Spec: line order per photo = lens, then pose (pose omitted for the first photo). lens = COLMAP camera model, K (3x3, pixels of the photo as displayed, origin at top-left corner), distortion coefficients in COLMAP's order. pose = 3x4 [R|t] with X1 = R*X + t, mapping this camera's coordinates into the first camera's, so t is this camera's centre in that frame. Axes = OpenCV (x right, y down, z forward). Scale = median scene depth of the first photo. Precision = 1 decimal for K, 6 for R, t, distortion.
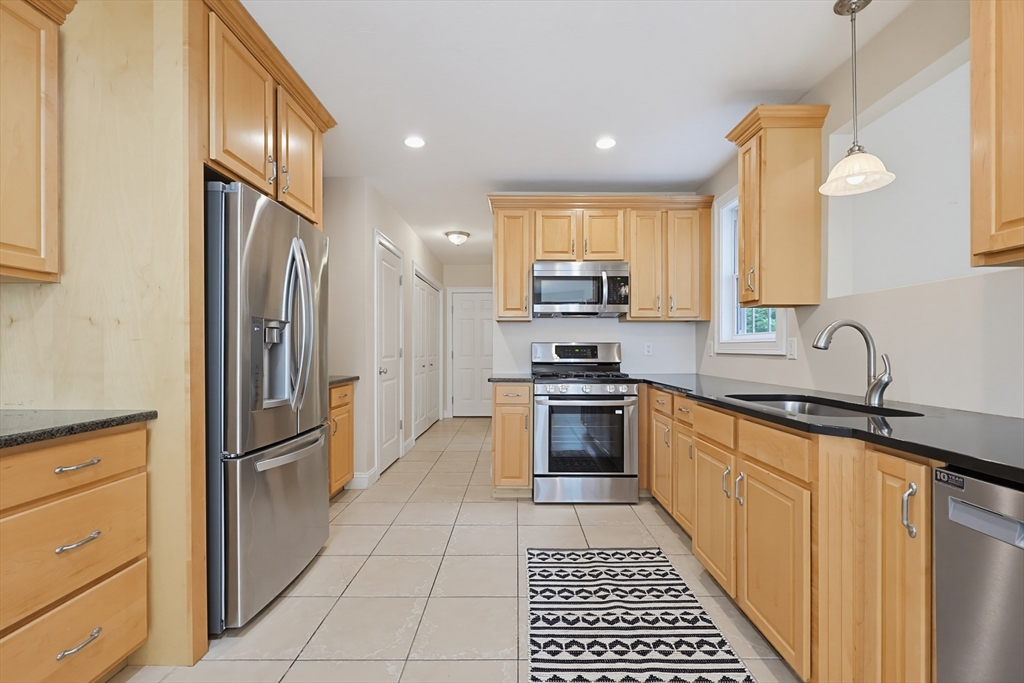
lens RADIAL K [[486.4, 0, 510.5], [0, 486.4, 350.4], [0, 0, 1]] dist [-0.002209, -0.000260]
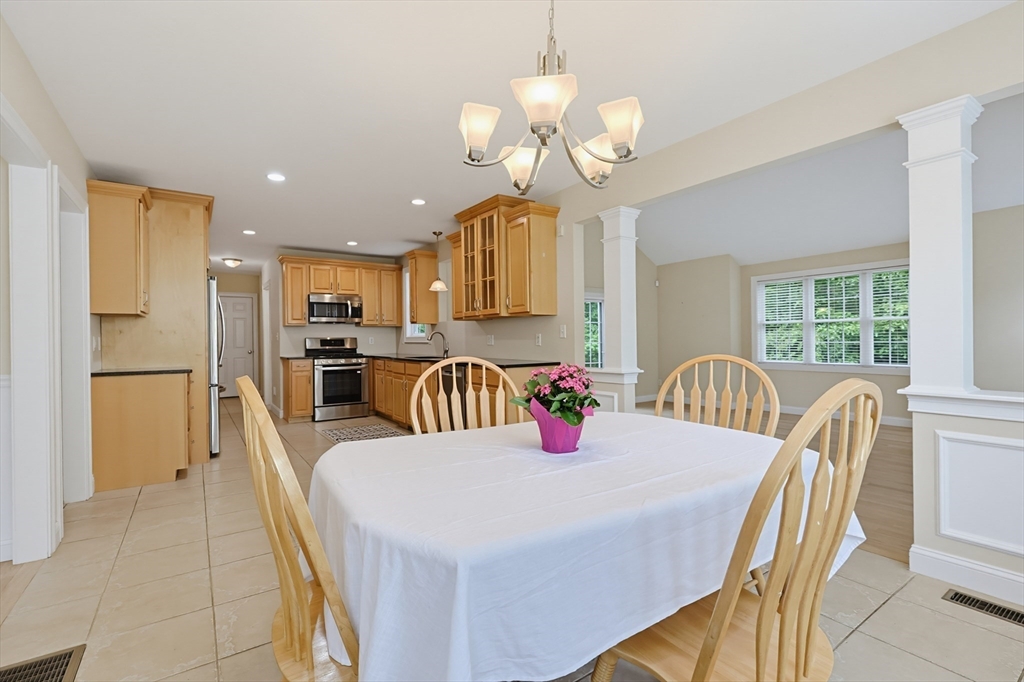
lens RADIAL K [[322.9, 0, 465.7], [0, 322.9, 340.6], [0, 0, 1]] dist [-0.000767, -0.000048]
pose [[0.842191, -0.010089, 0.539086, -0.111583], [0.011833, 0.999930, 0.000226, 0.000492], [-0.539050, 0.006188, 0.842251, -0.333013]]
